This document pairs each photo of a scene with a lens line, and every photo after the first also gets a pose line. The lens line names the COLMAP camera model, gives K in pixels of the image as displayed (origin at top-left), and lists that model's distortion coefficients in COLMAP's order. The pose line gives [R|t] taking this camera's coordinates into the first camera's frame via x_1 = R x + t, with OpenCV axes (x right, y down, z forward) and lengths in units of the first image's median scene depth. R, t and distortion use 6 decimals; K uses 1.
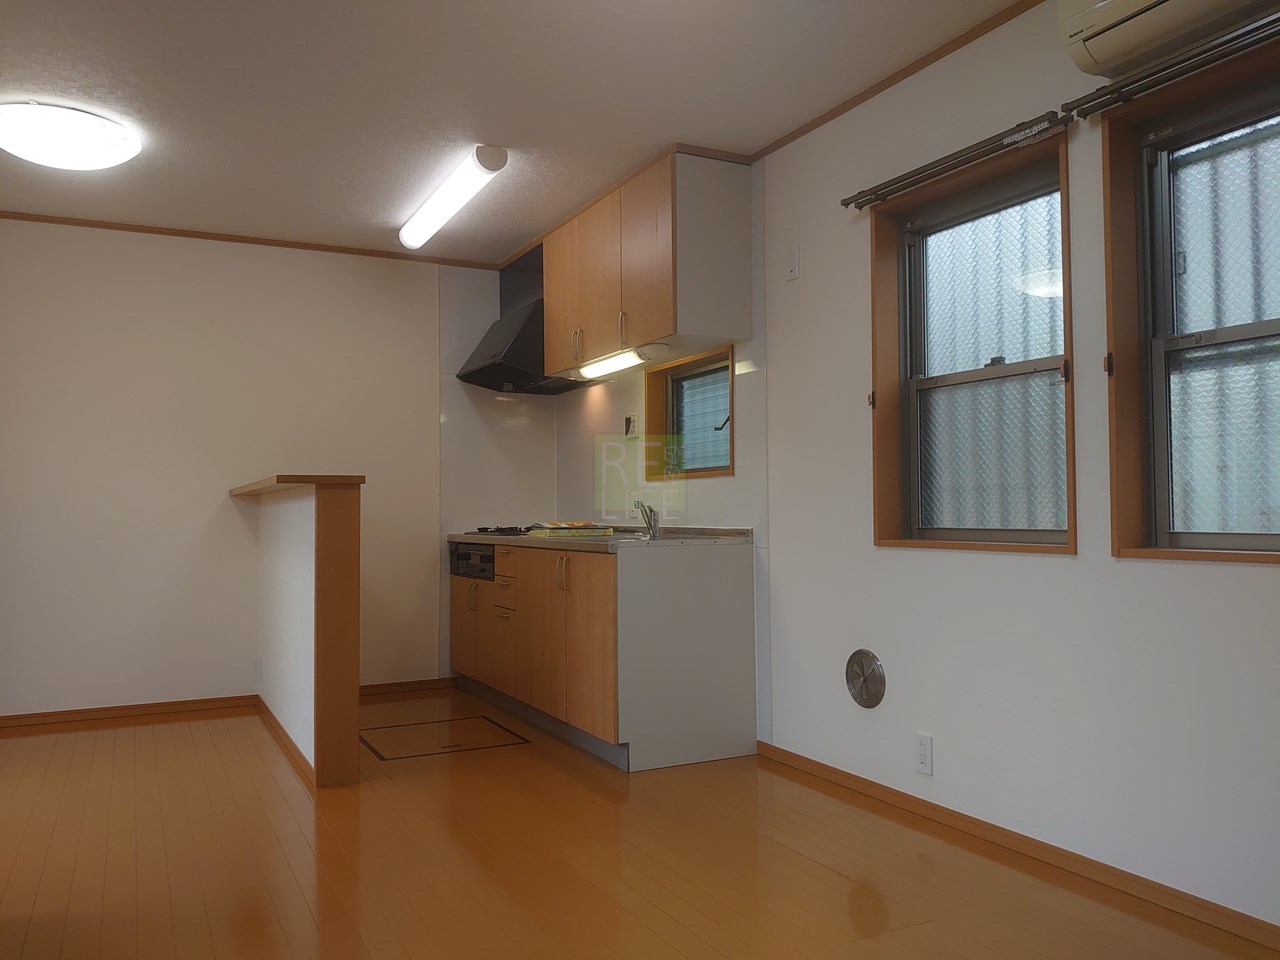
lens RADIAL K [[1003.2, 0, 640.0], [0, 1003.2, 480.0], [0, 0, 1]] dist [0.034670, -0.005211]
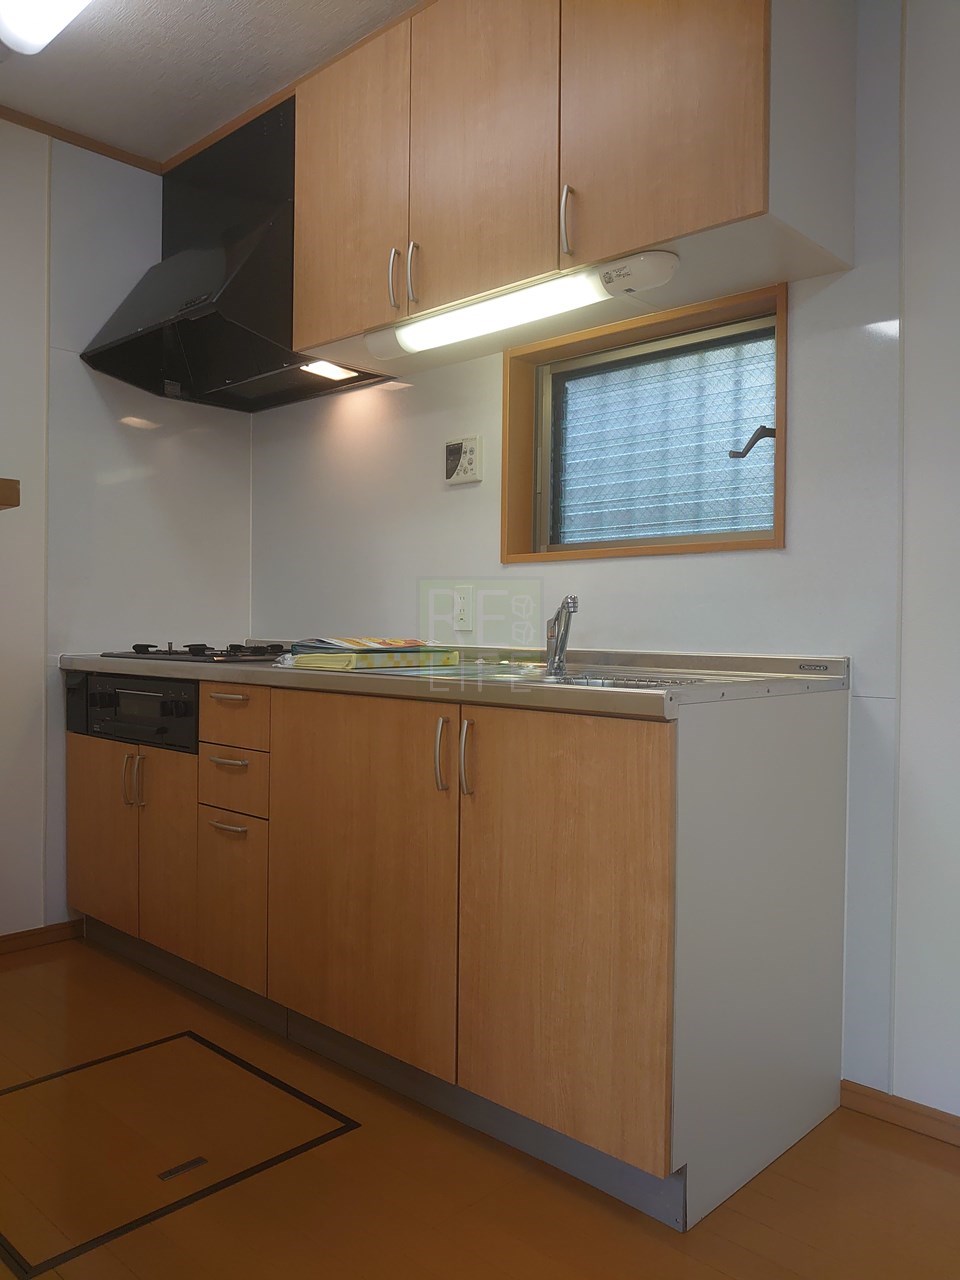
lens RADIAL K [[985.0, 0, 478.5], [0, 985.0, 656.4], [0, 0, 1]] dist [-0.049586, -0.005022]
pose [[0.941985, 0.009275, 0.335528, -0.180202], [-0.029738, 0.997993, 0.055902, 0.022011], [-0.334336, -0.062637, 0.940370, 0.512984]]
